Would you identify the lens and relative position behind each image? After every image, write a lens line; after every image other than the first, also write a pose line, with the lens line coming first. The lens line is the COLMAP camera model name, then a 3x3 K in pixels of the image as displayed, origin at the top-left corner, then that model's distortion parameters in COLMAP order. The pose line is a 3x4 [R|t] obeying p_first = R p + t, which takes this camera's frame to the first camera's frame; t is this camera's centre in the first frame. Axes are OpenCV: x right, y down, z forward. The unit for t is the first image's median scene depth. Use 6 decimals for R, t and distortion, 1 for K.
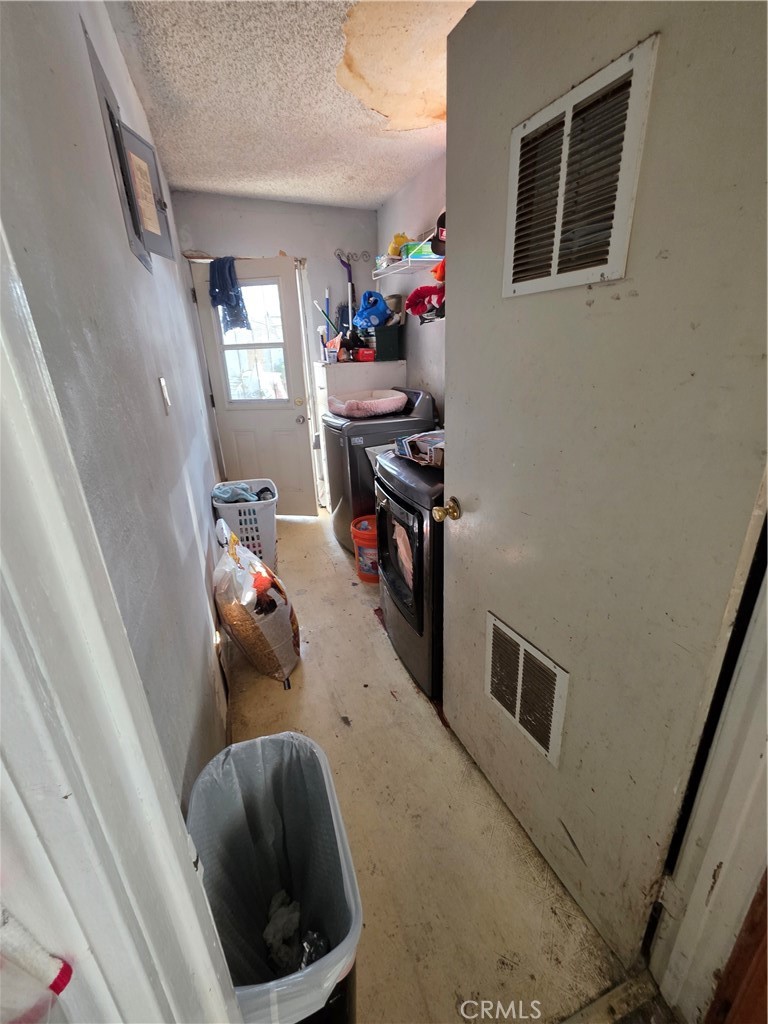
lens RADIAL K [[433.8, 0, 392.3], [0, 433.8, 511.3], [0, 0, 1]] dist [-0.005359, 0.001735]
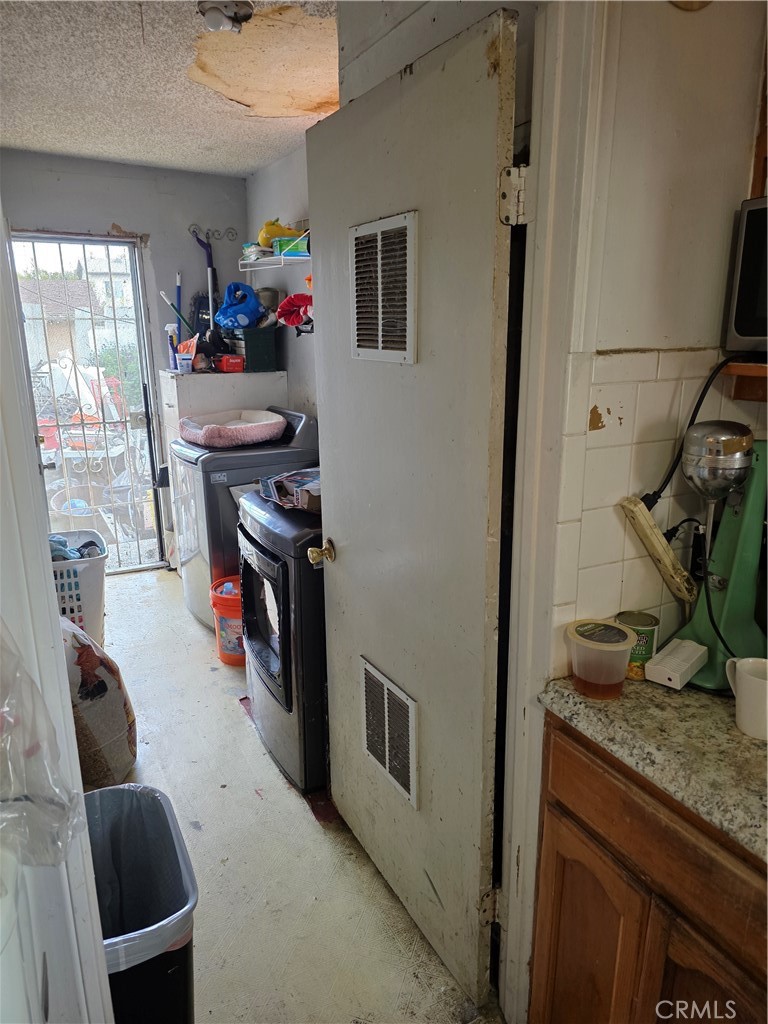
lens RADIAL K [[682.9, 0, 381.5], [0, 682.9, 506.9], [0, 0, 1]] dist [0.038272, -0.037429]
pose [[0.990557, -0.010652, 0.136684, 0.045273], [0.025556, 0.993849, -0.107756, 0.029215], [-0.134695, 0.110231, 0.984737, -0.256426]]
